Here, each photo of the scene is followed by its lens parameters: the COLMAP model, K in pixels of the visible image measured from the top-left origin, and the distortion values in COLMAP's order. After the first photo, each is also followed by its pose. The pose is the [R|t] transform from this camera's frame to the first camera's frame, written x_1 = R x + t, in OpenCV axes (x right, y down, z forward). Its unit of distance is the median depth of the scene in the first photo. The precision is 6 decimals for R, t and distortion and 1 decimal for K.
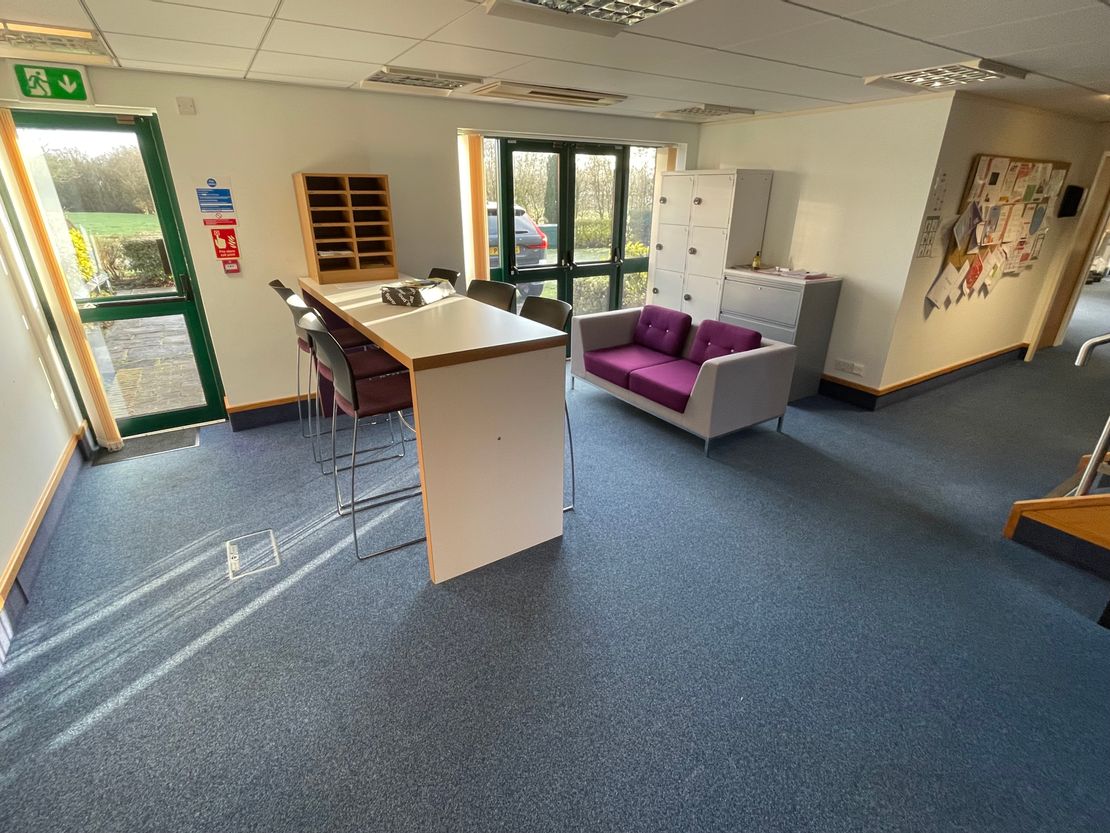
lens RADIAL K [[527.0, 0, 555.0], [0, 527.0, 416.5], [0, 0, 1]] dist [-0.014122, -0.000288]
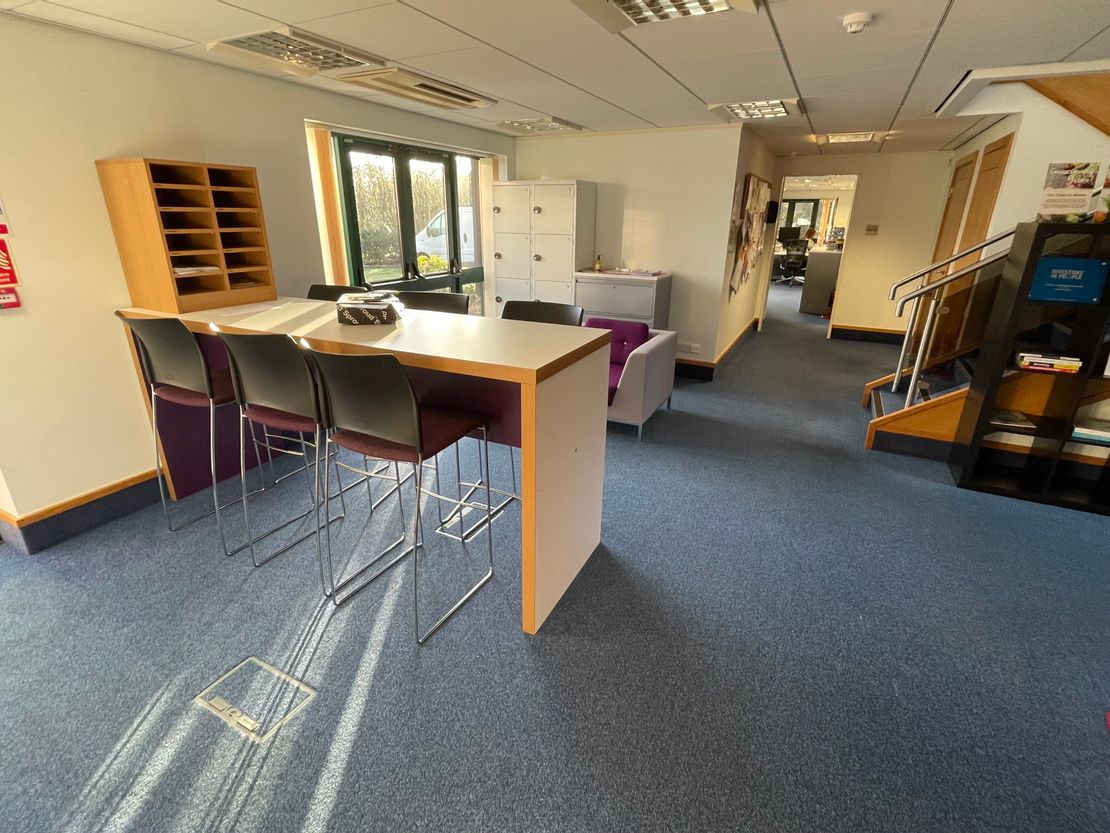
lens RADIAL K [[527.0, 0, 555.0], [0, 527.0, 416.5], [0, 0, 1]] dist [-0.014122, -0.000288]
pose [[0.859205, -0.177731, 0.479770, -0.347868], [0.193907, 0.980888, 0.016110, -0.023315], [-0.473464, 0.079189, 0.877246, 0.129399]]
